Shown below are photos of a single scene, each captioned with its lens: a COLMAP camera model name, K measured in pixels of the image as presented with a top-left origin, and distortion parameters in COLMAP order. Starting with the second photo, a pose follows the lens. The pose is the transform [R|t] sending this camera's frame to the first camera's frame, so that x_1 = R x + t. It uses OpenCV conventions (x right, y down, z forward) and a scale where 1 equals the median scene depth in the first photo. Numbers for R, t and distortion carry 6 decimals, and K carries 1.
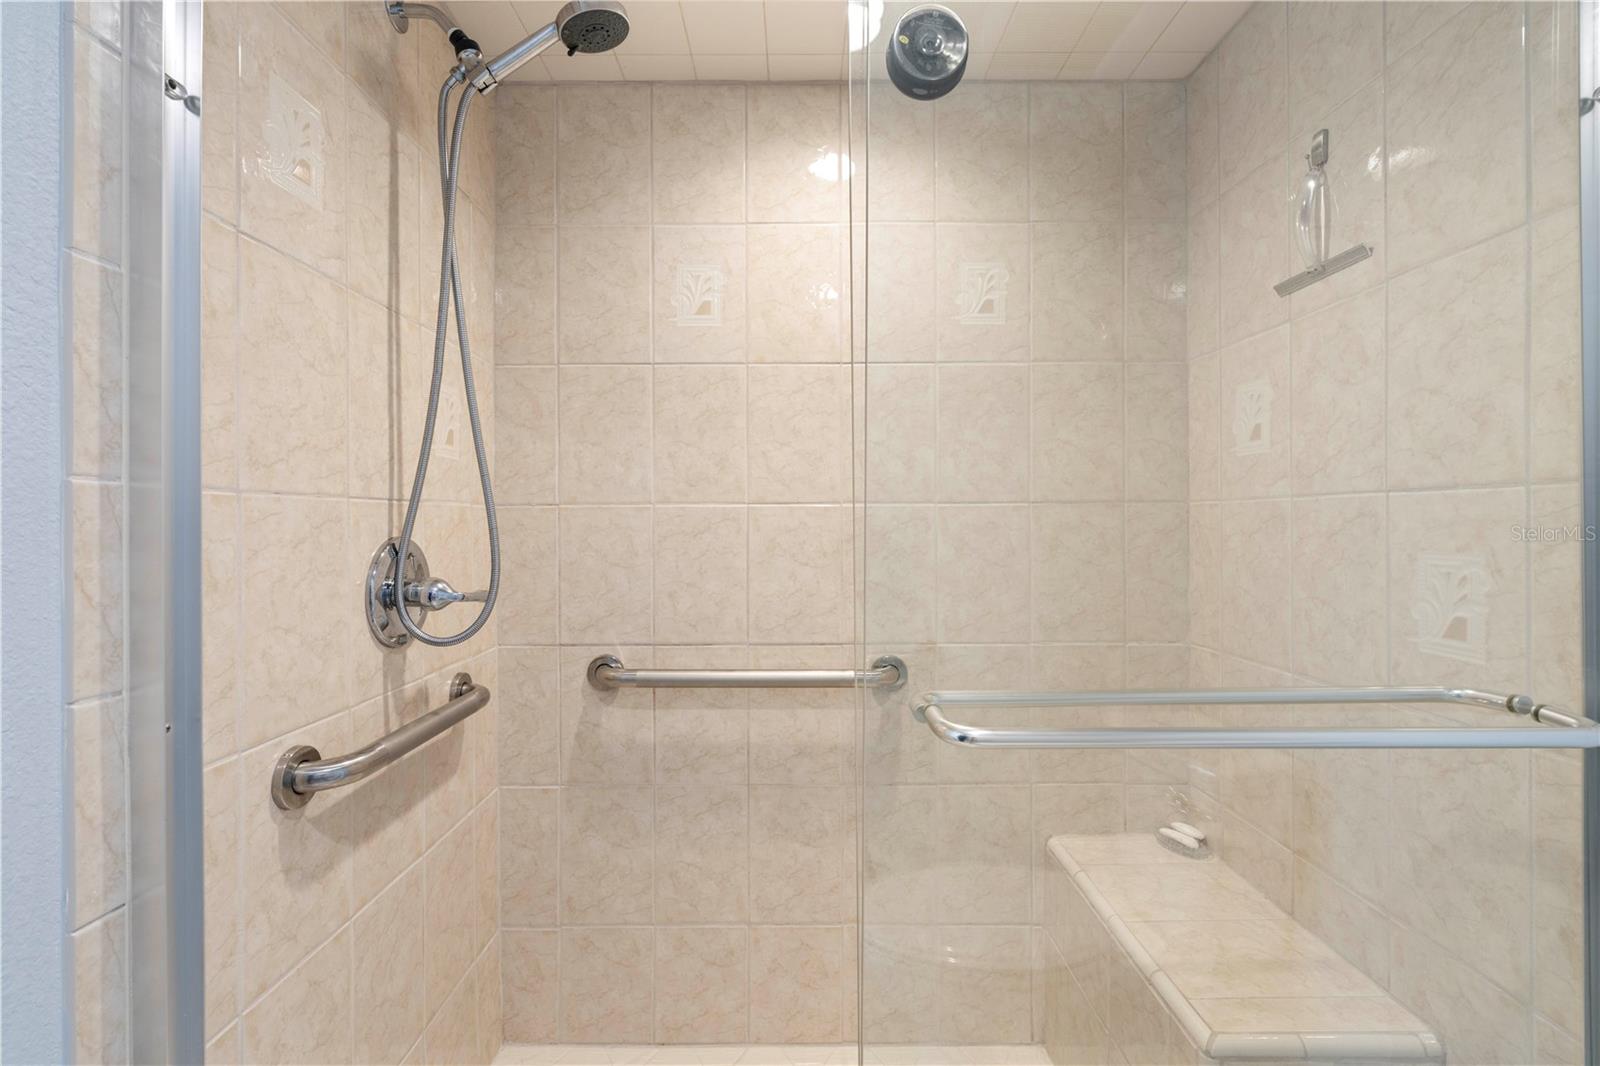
lens RADIAL K [[745.4, 0, 797.8], [0, 745.4, 521.7], [0, 0, 1]] dist [-0.016211, 0.012055]
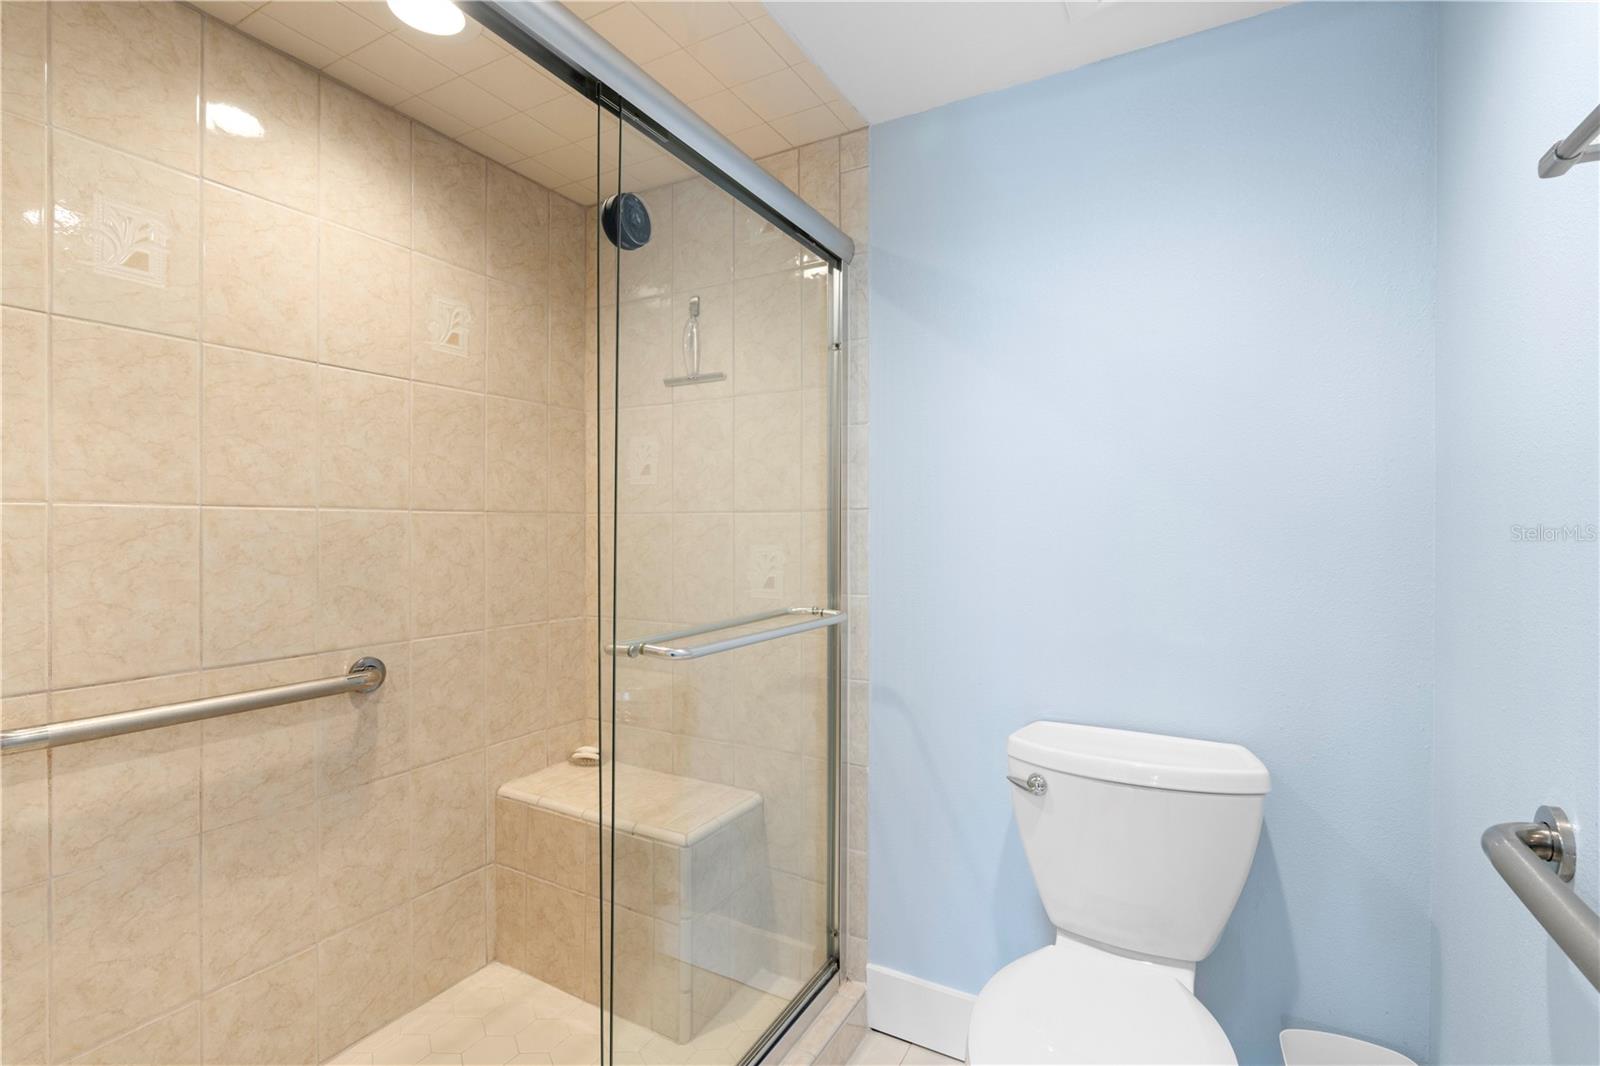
lens RADIAL K [[727.8, 0, 803.6], [0, 727.8, 527.1], [0, 0, 1]] dist [-0.005340, 0.000435]
pose [[0.483432, 0.004349, 0.875371, -0.462678], [-0.004432, 0.999987, -0.002521, -0.000015], [-0.875371, -0.002661, 0.483445, -0.009828]]
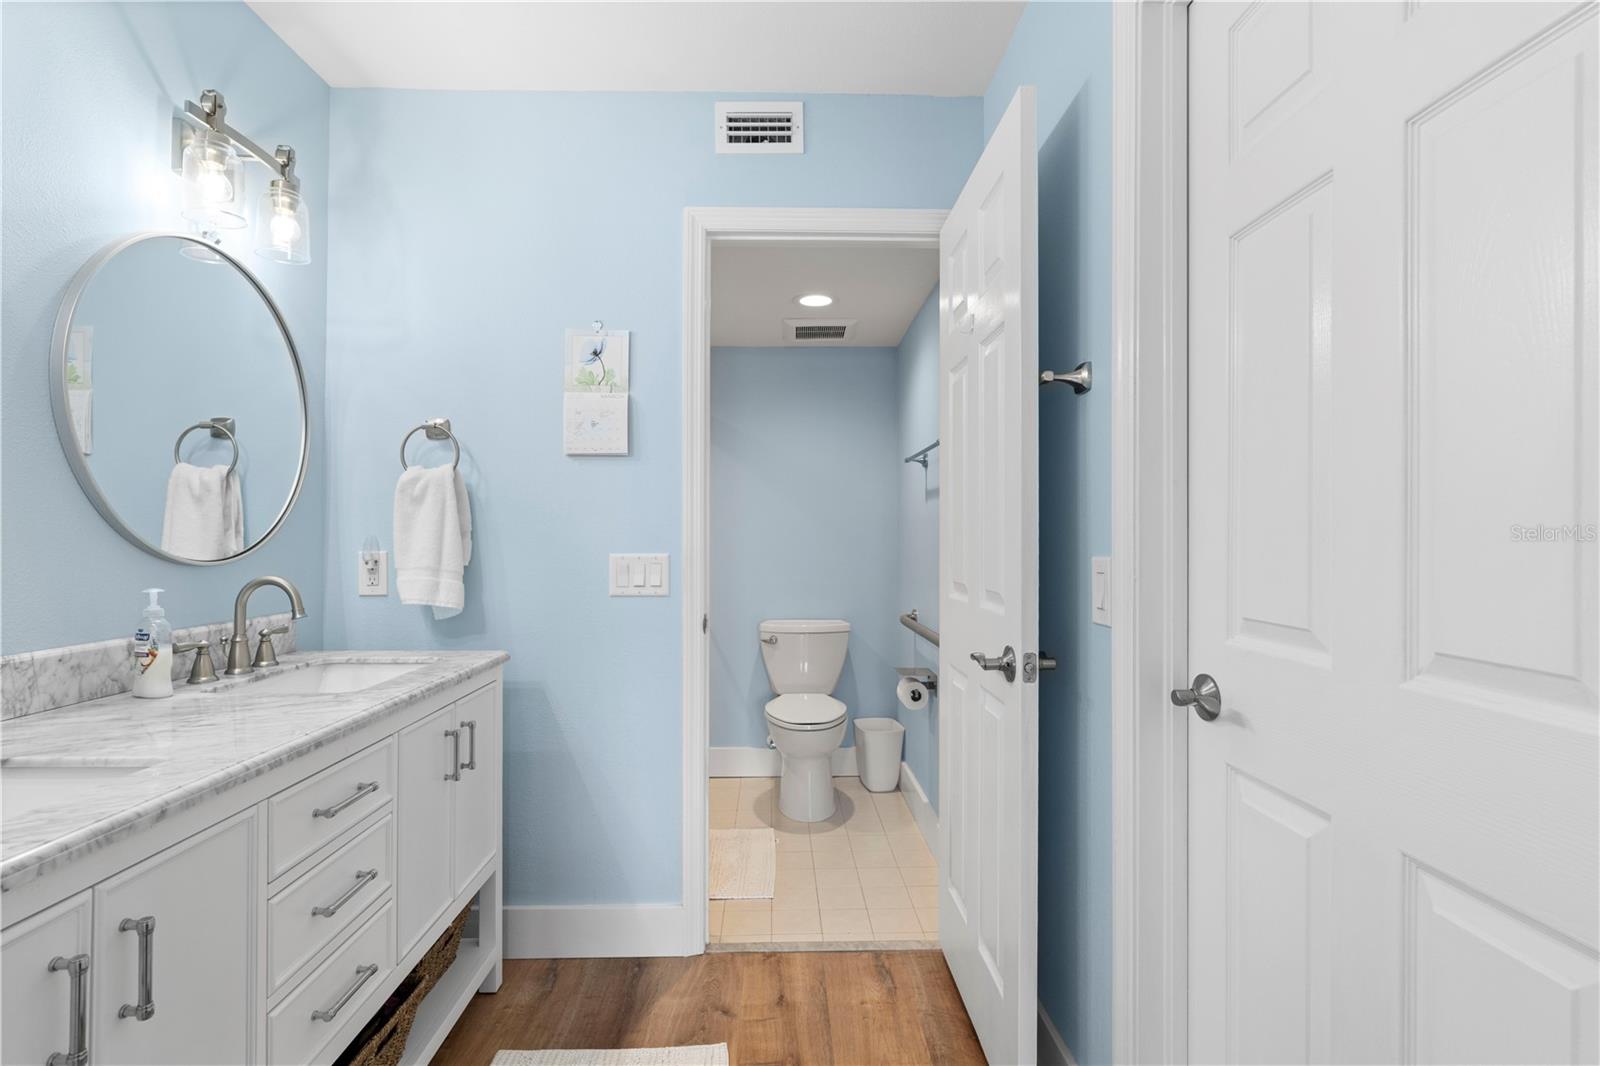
lens RADIAL K [[773.7, 0, 799.3], [0, 773.7, 534.1], [0, 0, 1]] dist [-0.002424, 0.000277]
pose [[-0.040961, 0.010542, 0.999105, -1.916874], [0.000115, 0.999944, -0.010547, 0.009540], [-0.999161, -0.000317, -0.040960, 0.183209]]
